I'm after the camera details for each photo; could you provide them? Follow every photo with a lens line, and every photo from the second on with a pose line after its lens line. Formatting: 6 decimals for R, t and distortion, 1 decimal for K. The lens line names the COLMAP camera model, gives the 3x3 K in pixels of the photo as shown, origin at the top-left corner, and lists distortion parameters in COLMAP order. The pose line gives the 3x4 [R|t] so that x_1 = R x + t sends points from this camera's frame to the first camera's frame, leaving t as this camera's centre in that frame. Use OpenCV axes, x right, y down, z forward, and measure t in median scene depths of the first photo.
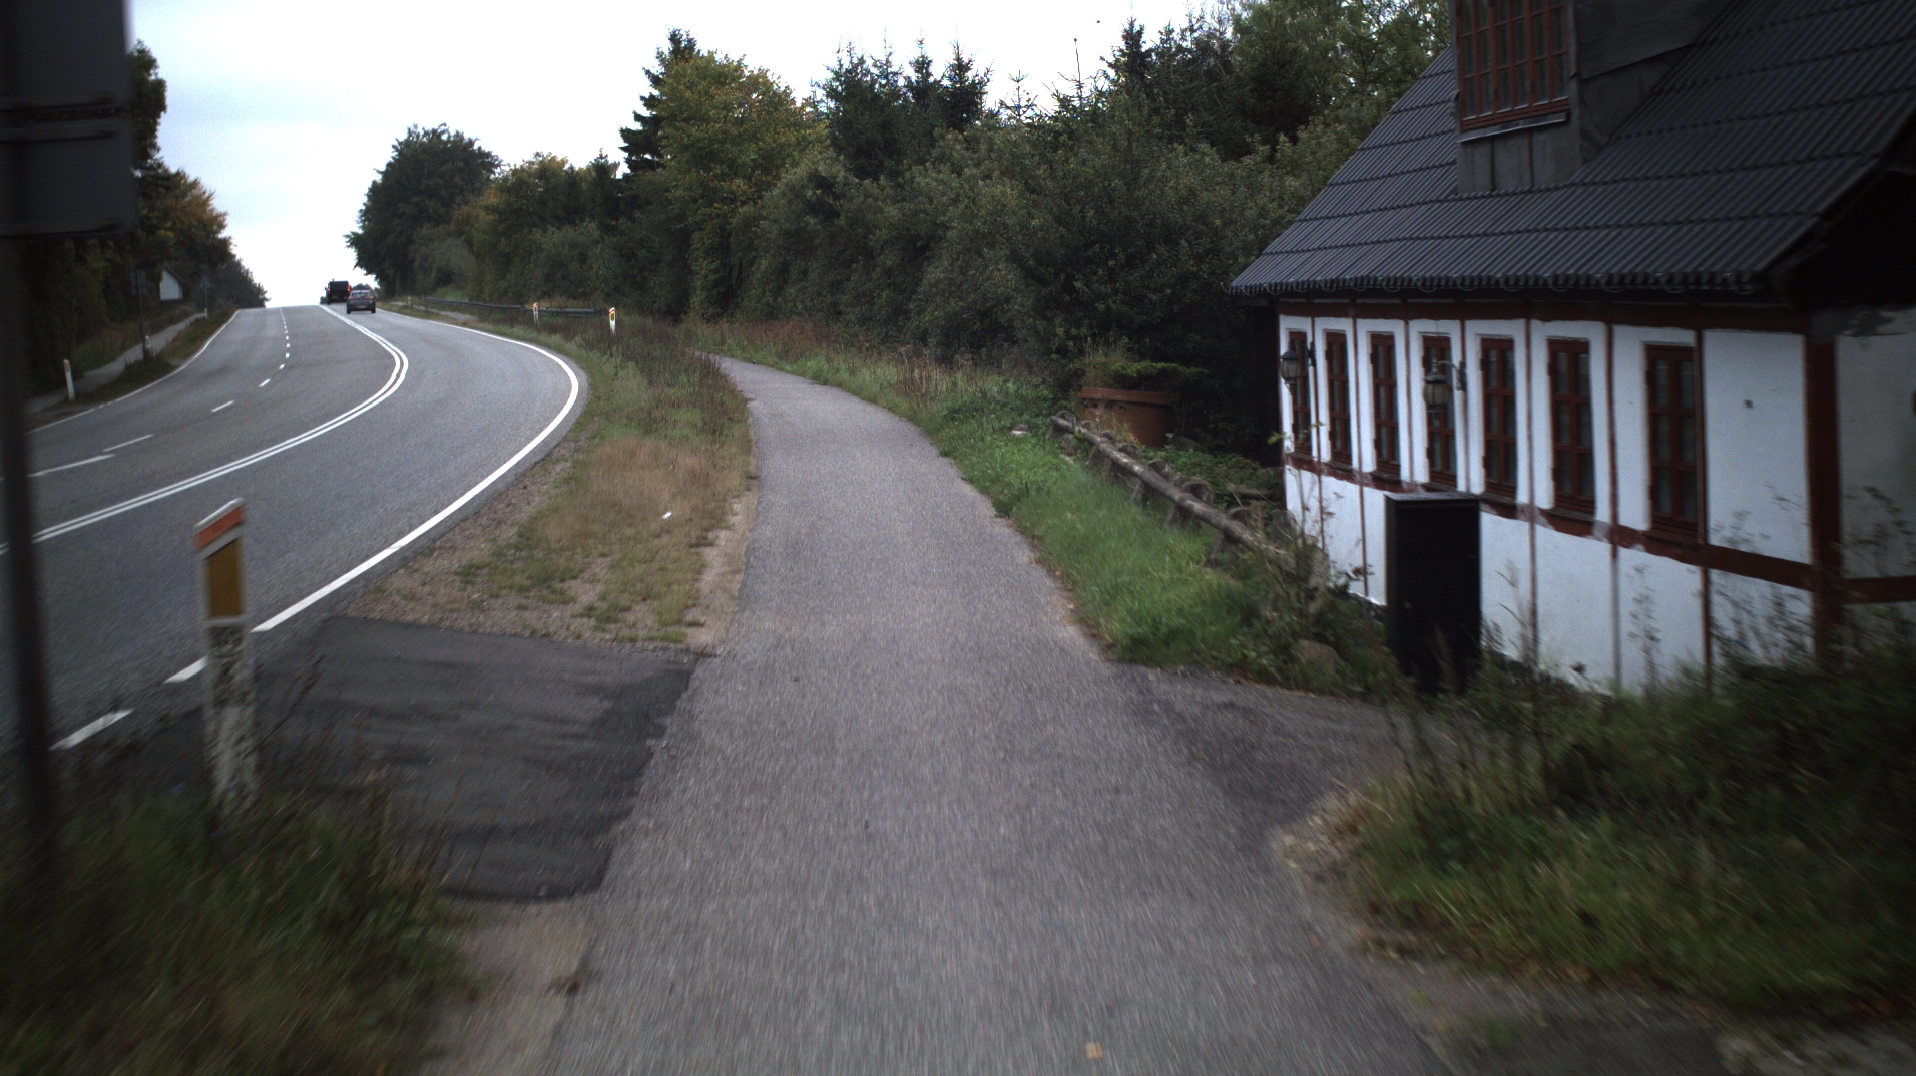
lens RADIAL K [[3108.5, 0, 958.0], [0, 3108.5, 538.0], [0, 0, 1]] dist [-0.262807, 0.111828]
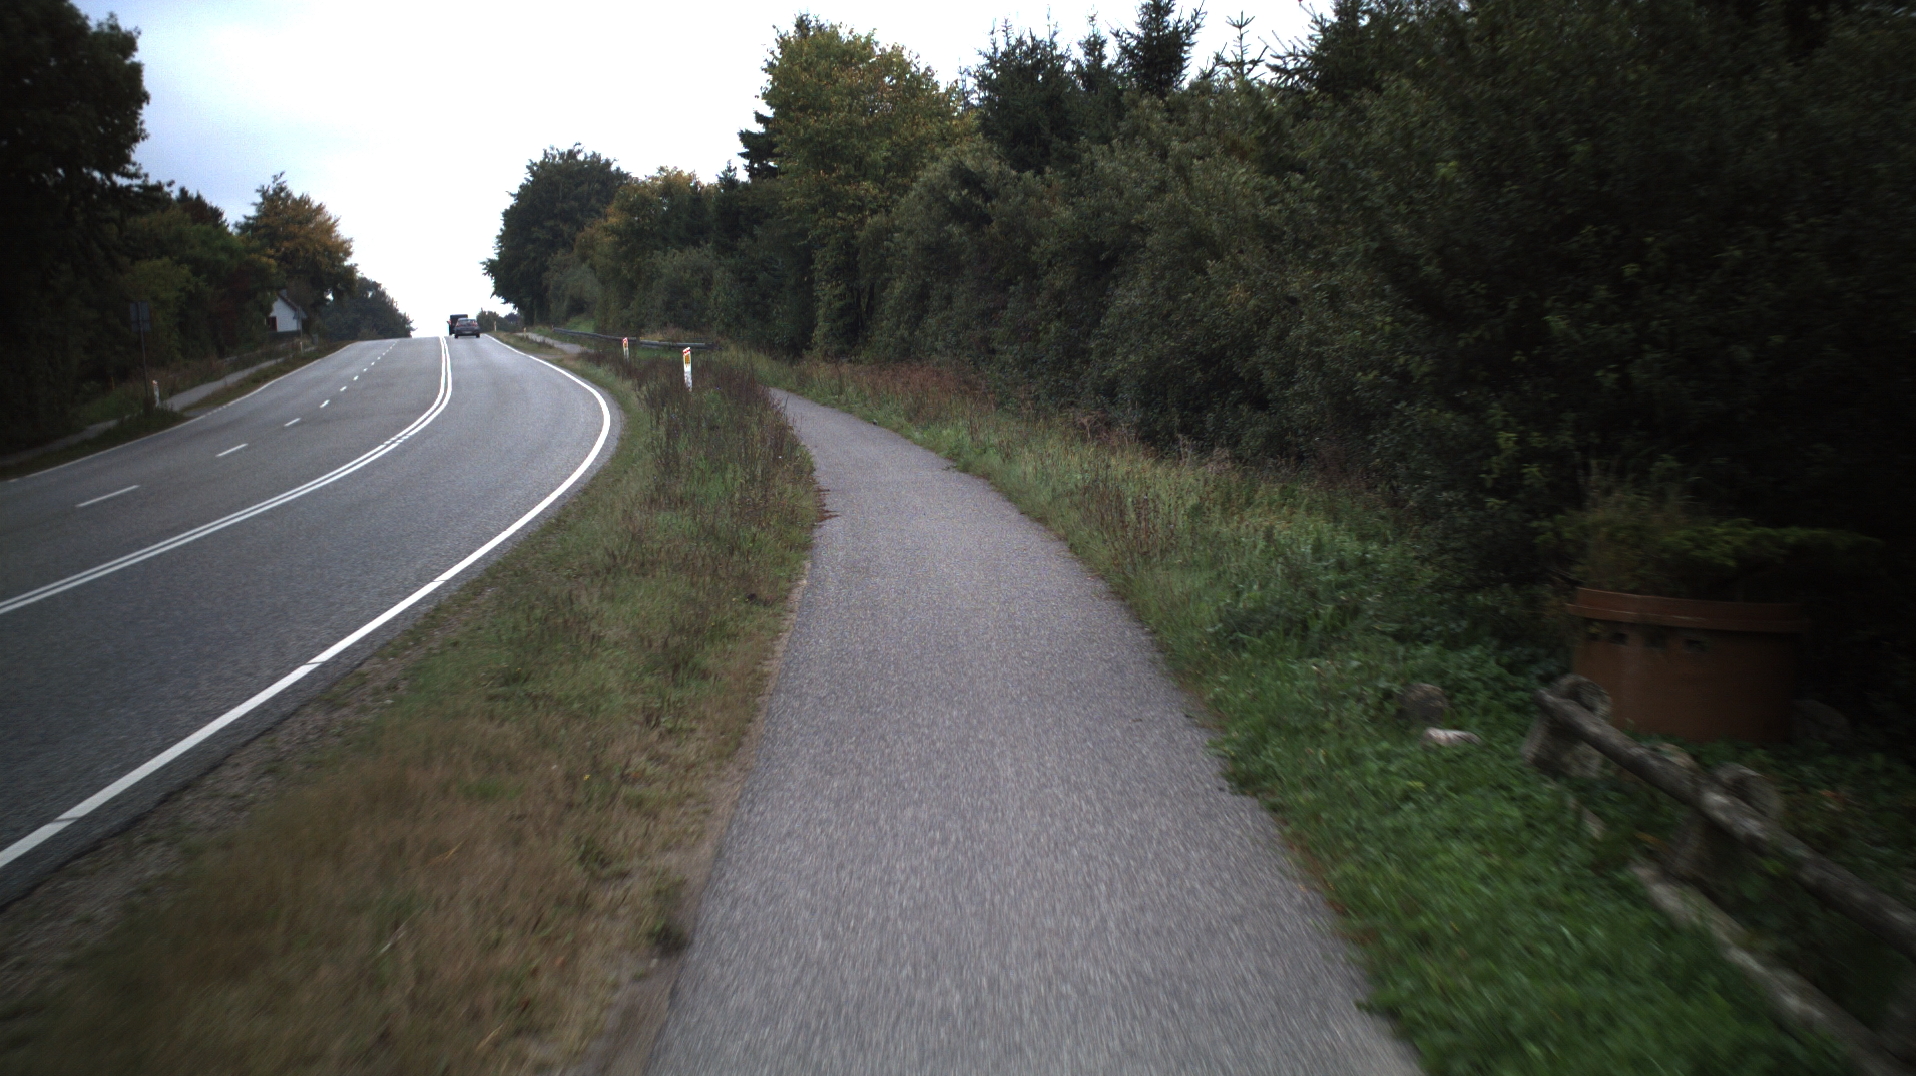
lens RADIAL K [[3108.5, 0, 958.0], [0, 3108.5, 538.0], [0, 0, 1]] dist [-0.262807, 0.111828]
pose [[0.998608, -0.004521, -0.052555, -0.007647], [0.004091, 0.999957, -0.008280, -0.022350], [0.052590, 0.008053, 0.998584, 0.262179]]
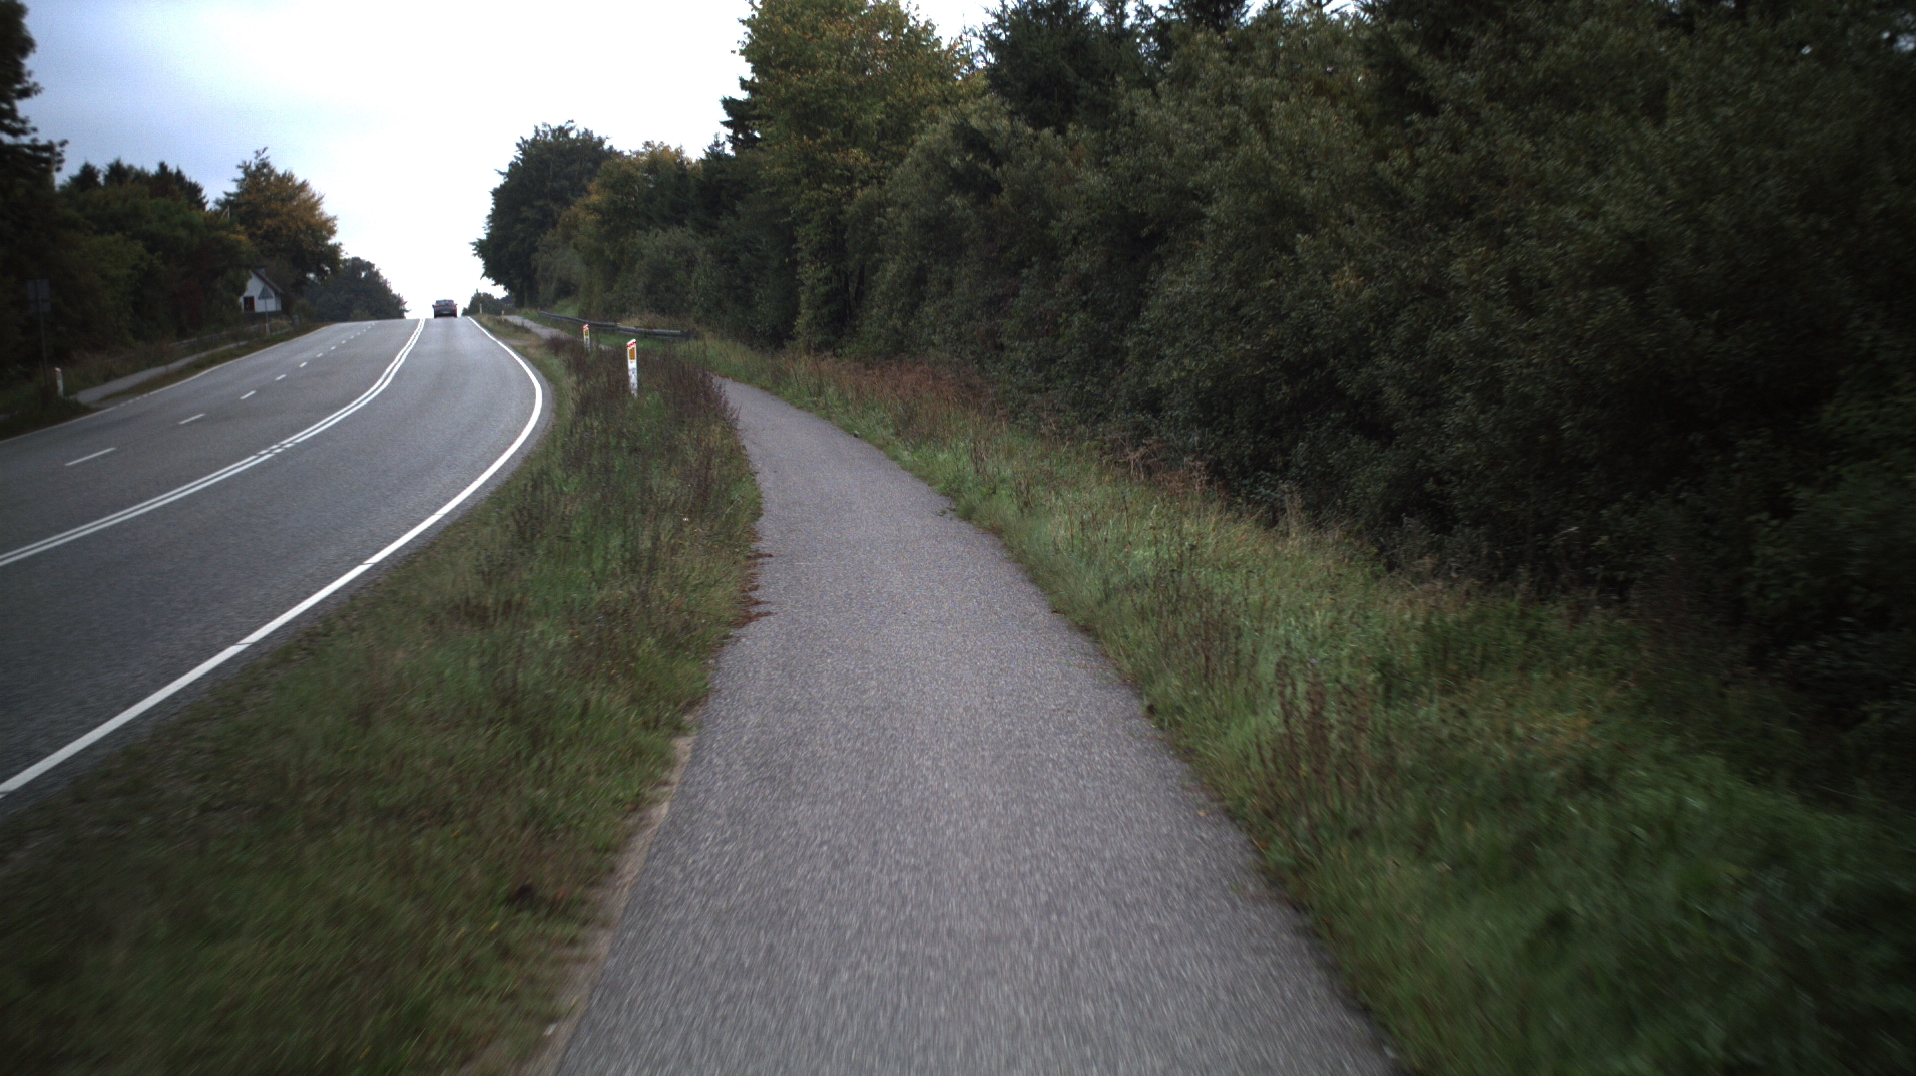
lens RADIAL K [[3108.5, 0, 958.0], [0, 3108.5, 538.0], [0, 0, 1]] dist [-0.262807, 0.111828]
pose [[0.998607, 0.005859, -0.052435, -0.014433], [-0.006071, 0.999974, -0.003871, -0.033251], [0.052411, 0.004184, 0.998617, 0.393083]]
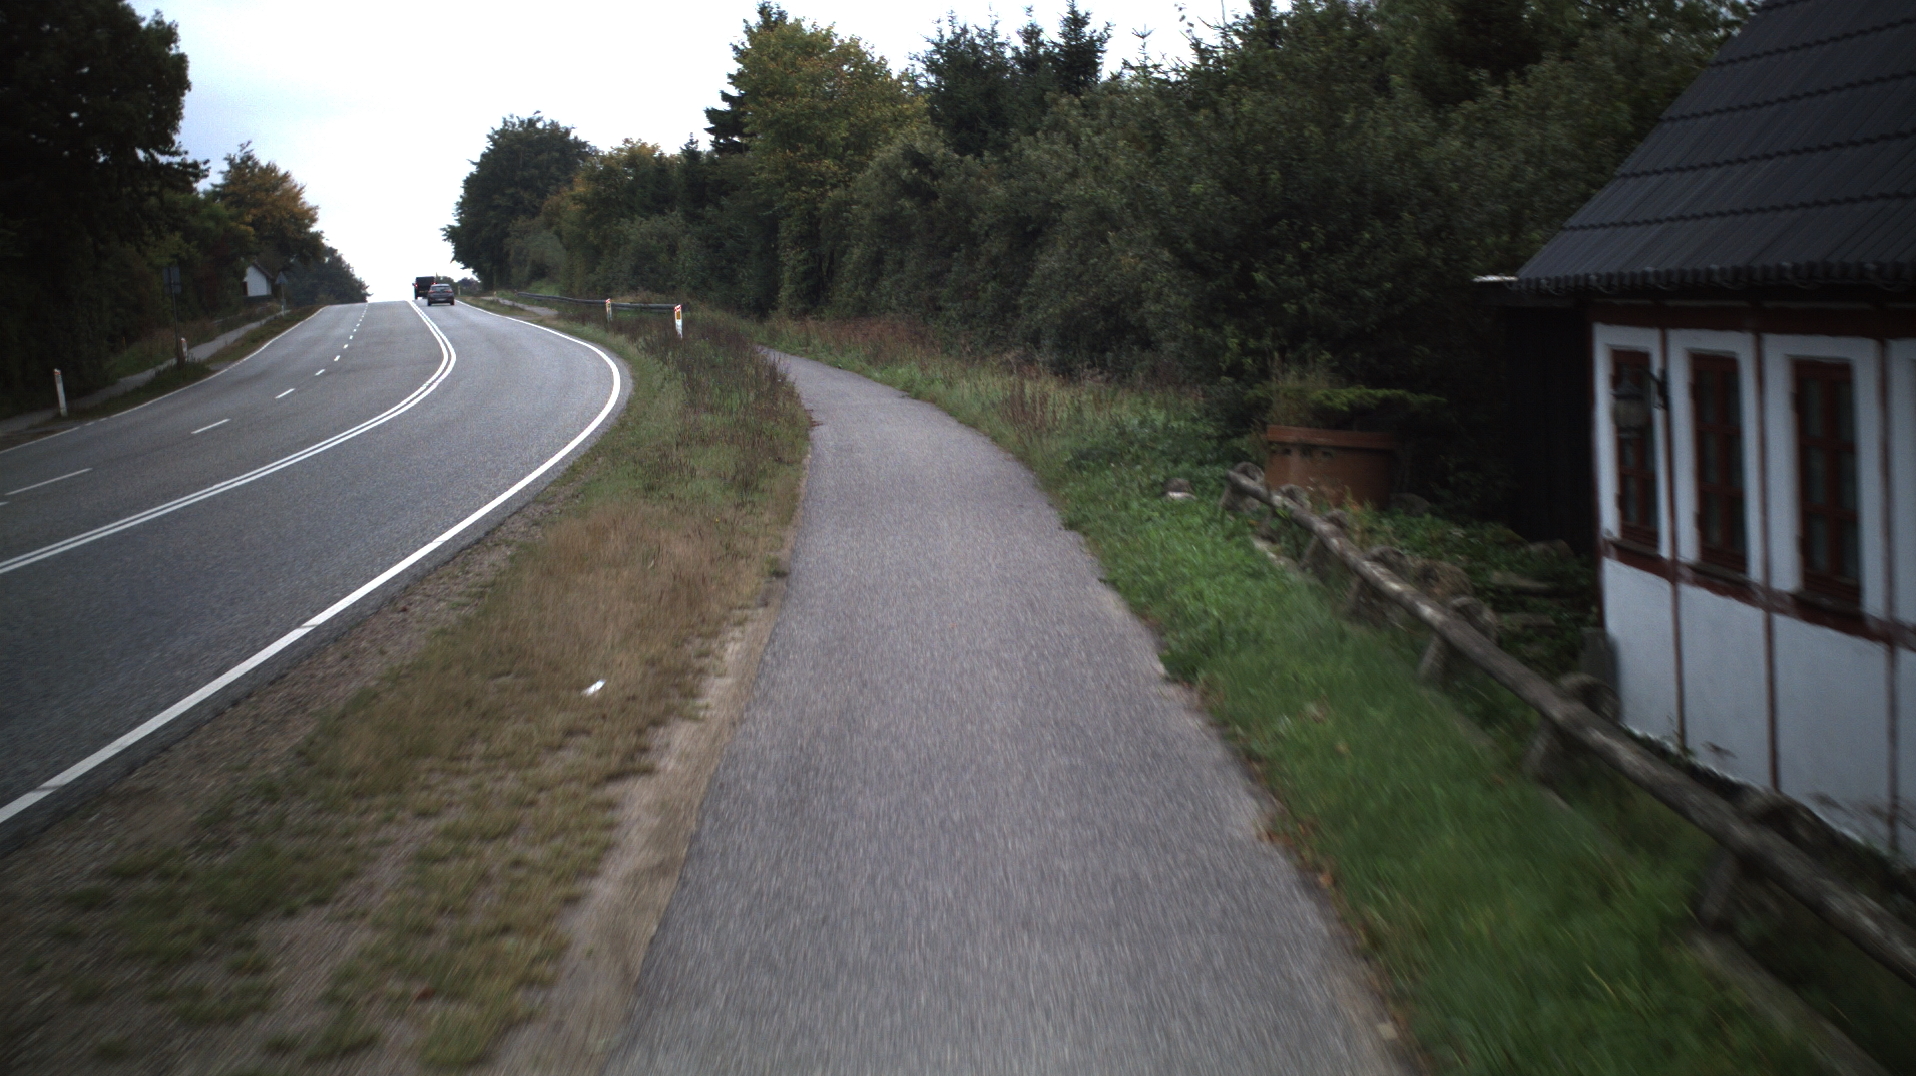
lens RADIAL K [[3108.5, 0, 958.0], [0, 3108.5, 538.0], [0, 0, 1]] dist [-0.262807, 0.111828]
pose [[0.999334, -0.005666, -0.036055, -0.001787], [0.005784, 0.999978, 0.003155, -0.011133], [0.036036, -0.003362, 0.999345, 0.131601]]
